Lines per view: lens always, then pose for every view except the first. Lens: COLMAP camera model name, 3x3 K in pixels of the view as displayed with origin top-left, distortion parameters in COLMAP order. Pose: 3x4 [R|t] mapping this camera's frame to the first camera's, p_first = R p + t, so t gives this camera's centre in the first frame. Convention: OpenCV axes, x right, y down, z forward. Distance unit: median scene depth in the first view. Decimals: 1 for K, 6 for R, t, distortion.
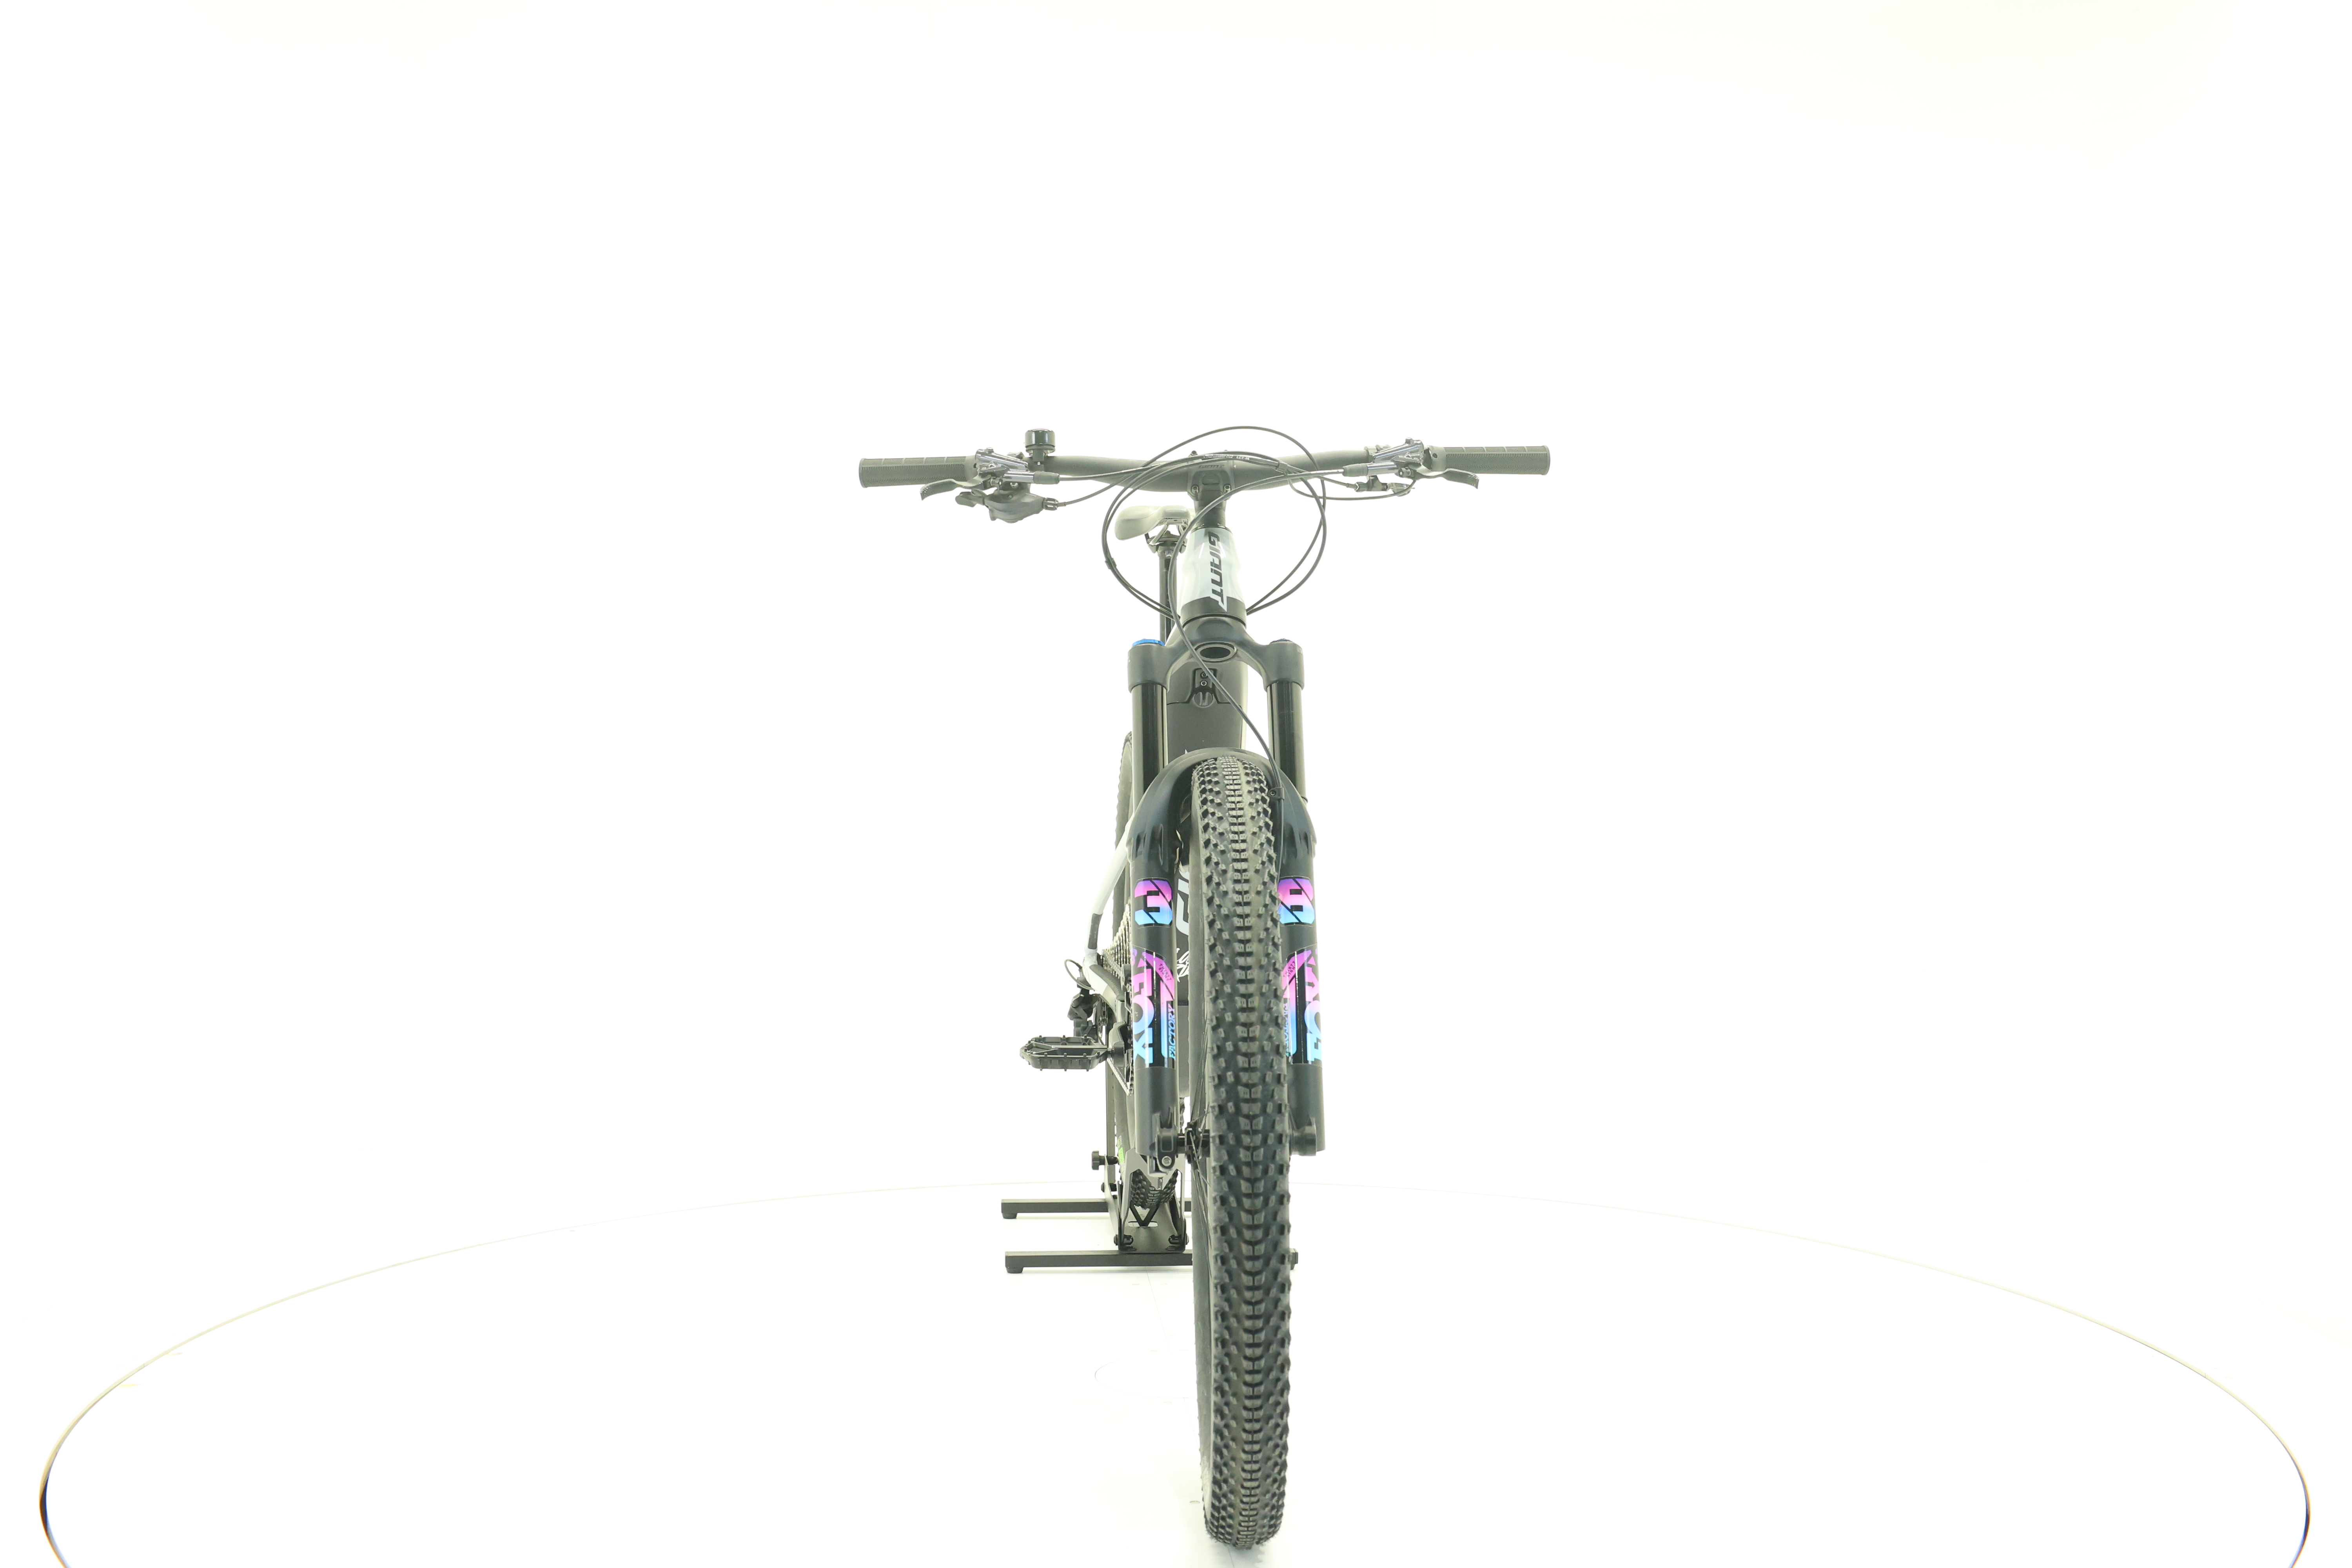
lens RADIAL K [[2451.1, 0, 1174.2], [0, 2451.1, 729.3], [0, 0, 1]] dist [-0.015052, 0.026314]
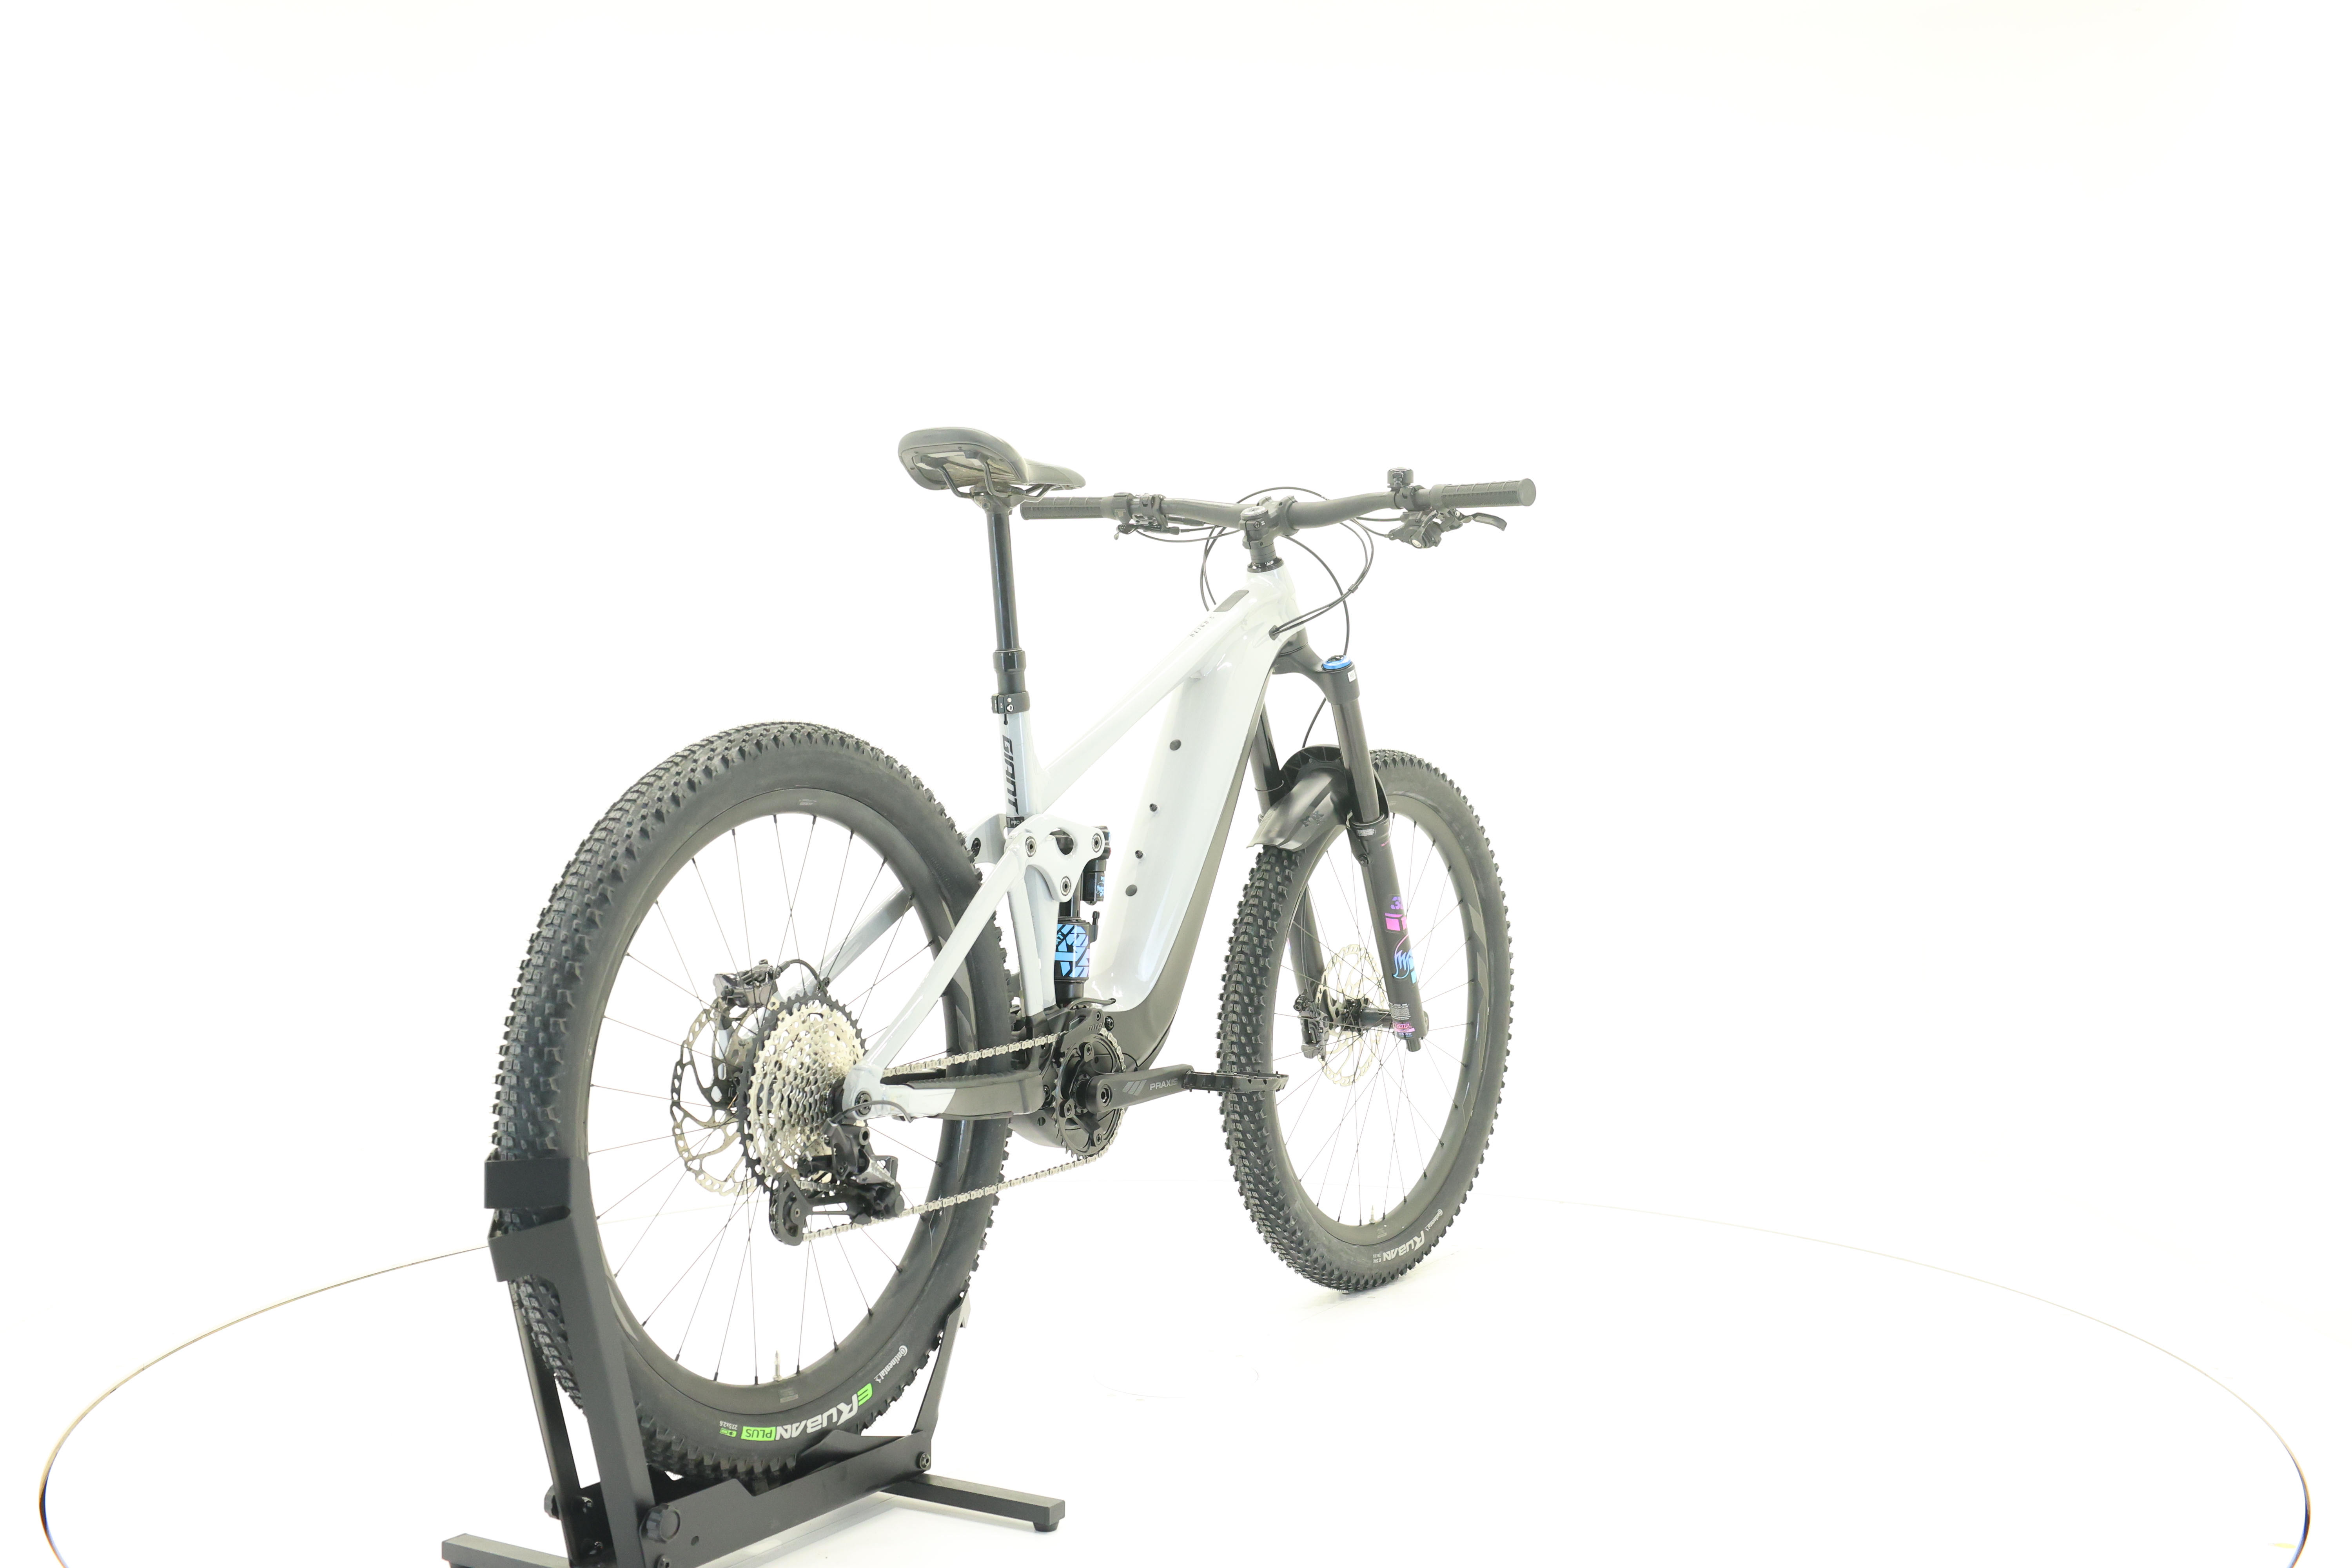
lens RADIAL K [[2451.1, 0, 1174.2], [0, 2451.1, 729.3], [0, 0, 1]] dist [-0.015052, 0.026314]
pose [[-0.815445, -0.006874, 0.578793, -0.635717], [-0.006883, 0.999974, 0.002179, -0.002478], [-0.578793, -0.002207, -0.815472, 2.008815]]
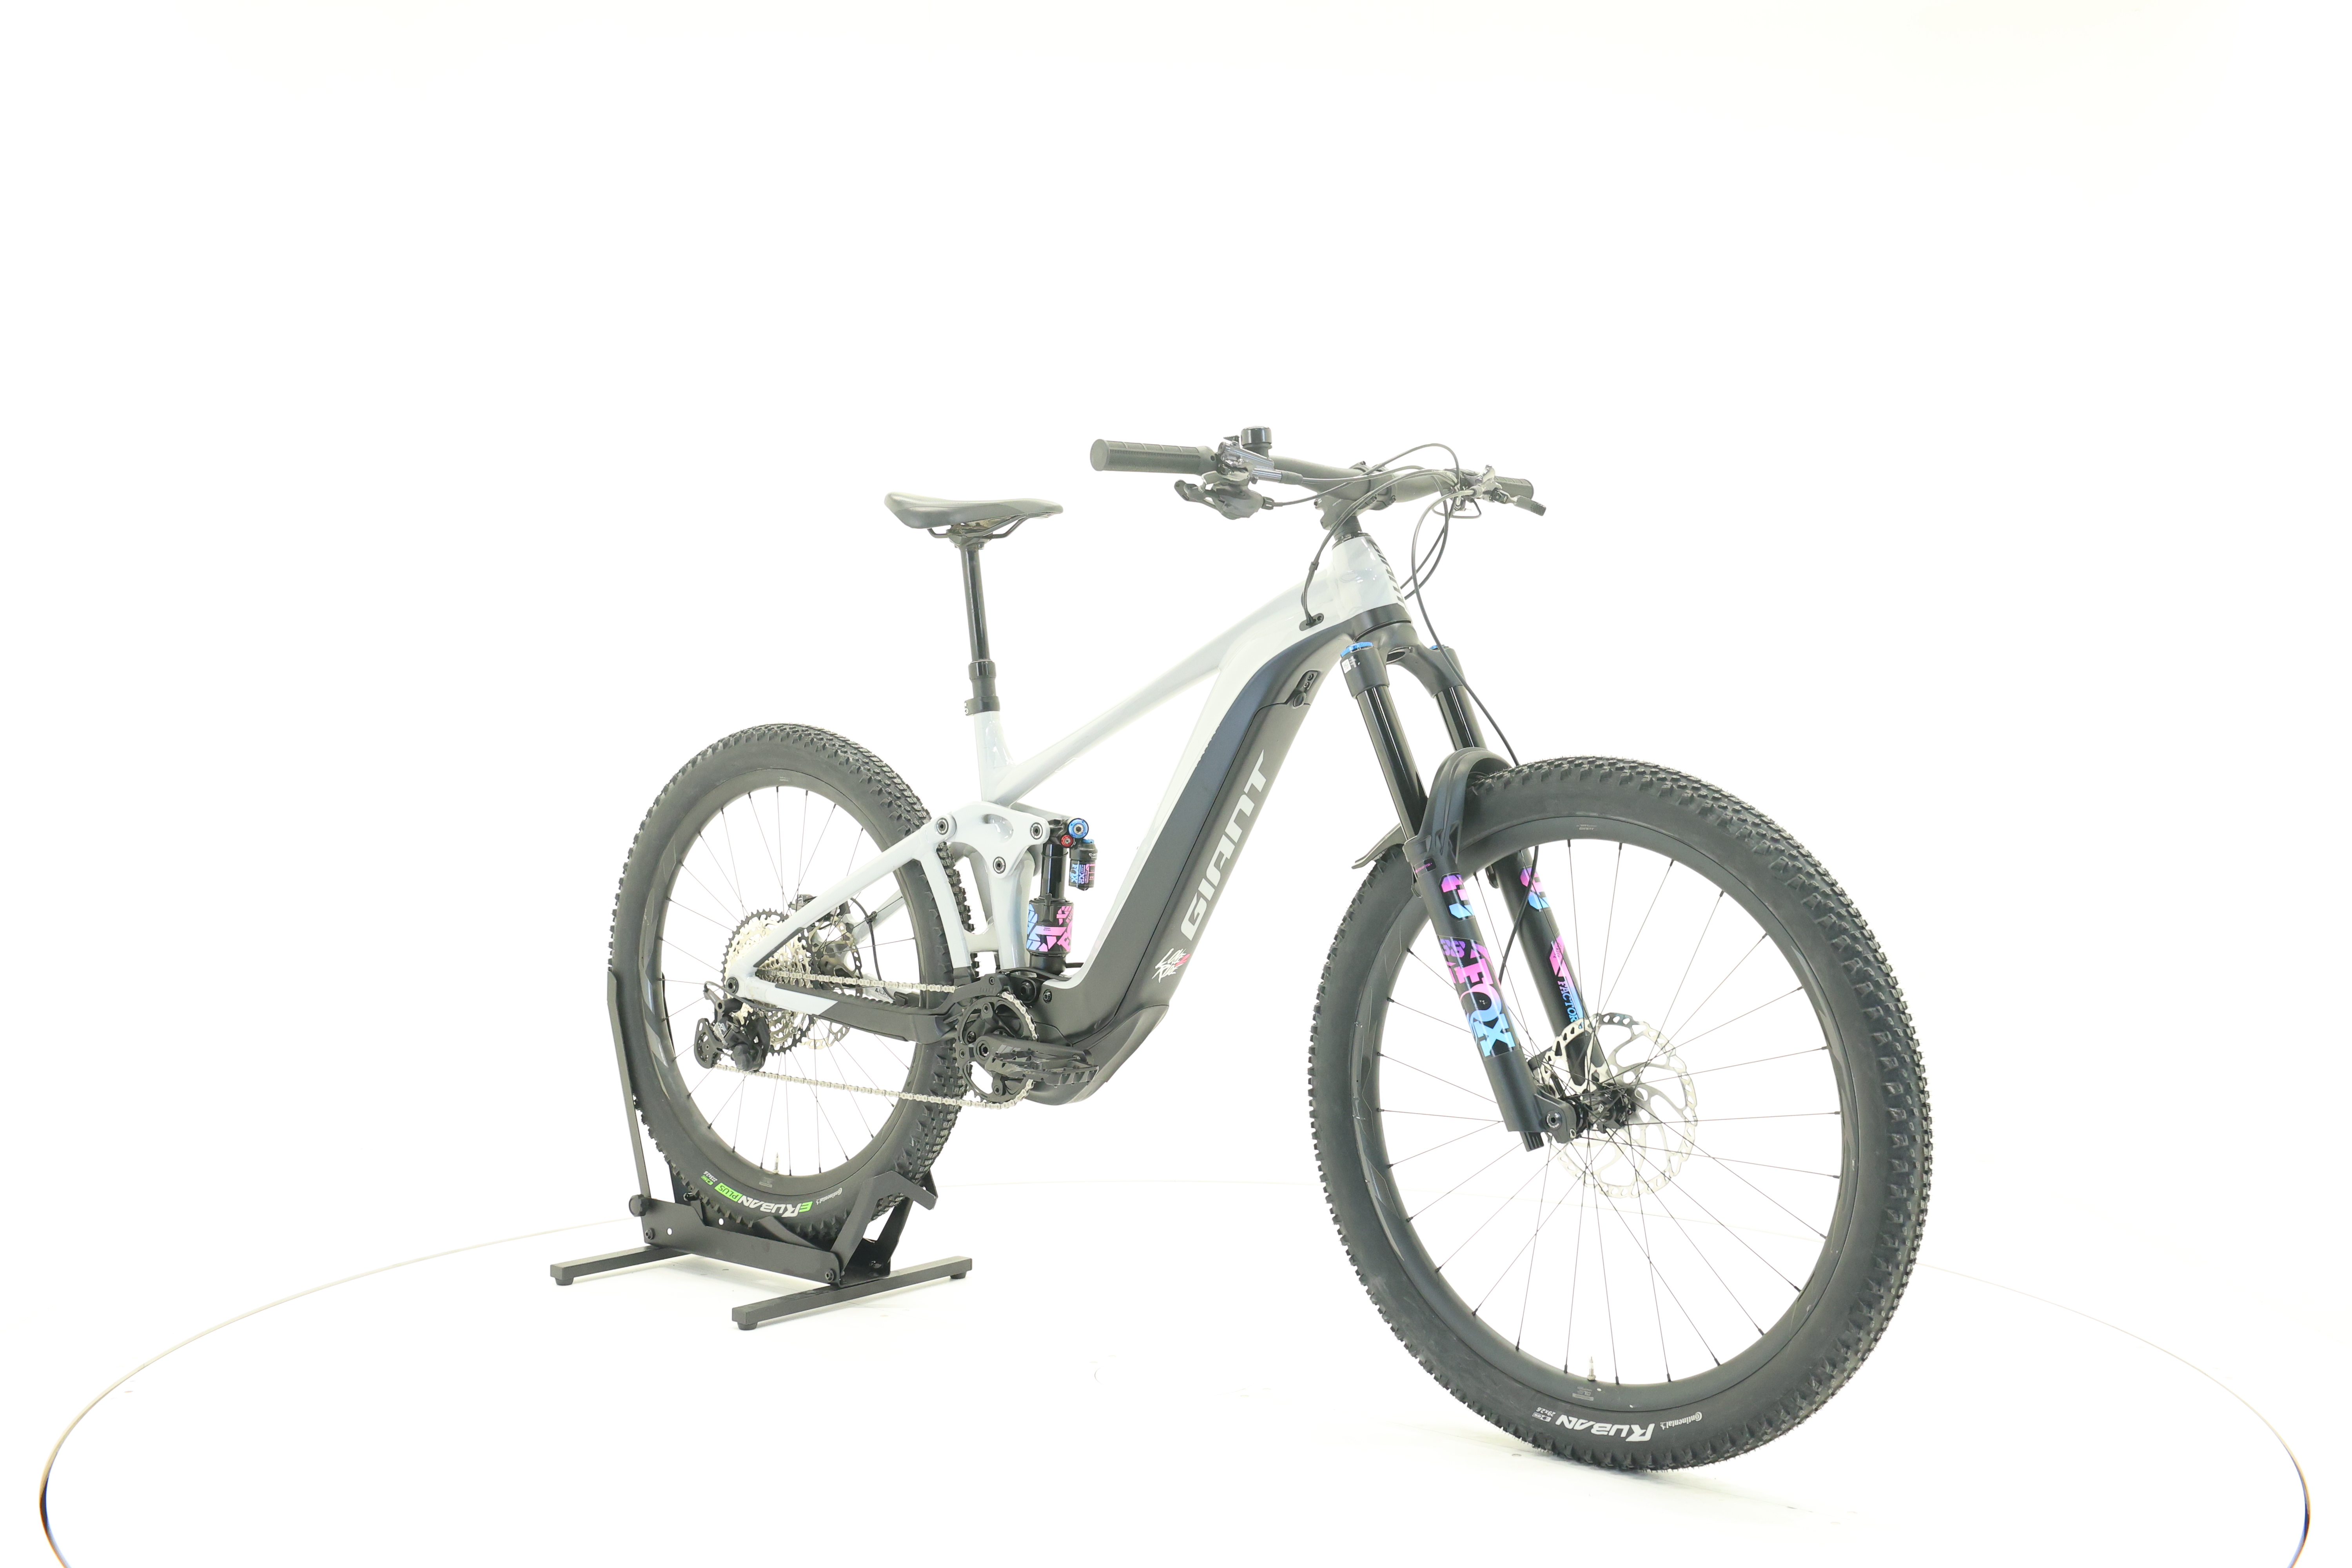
lens RADIAL K [[2451.1, 0, 1174.2], [0, 2451.1, 729.3], [0, 0, 1]] dist [-0.015052, 0.026314]
pose [[0.689653, 0.000008, 0.724140, -0.800086], [-0.001899, 0.999997, 0.001798, -0.002021], [-0.724137, -0.002615, 0.689651, 0.344527]]
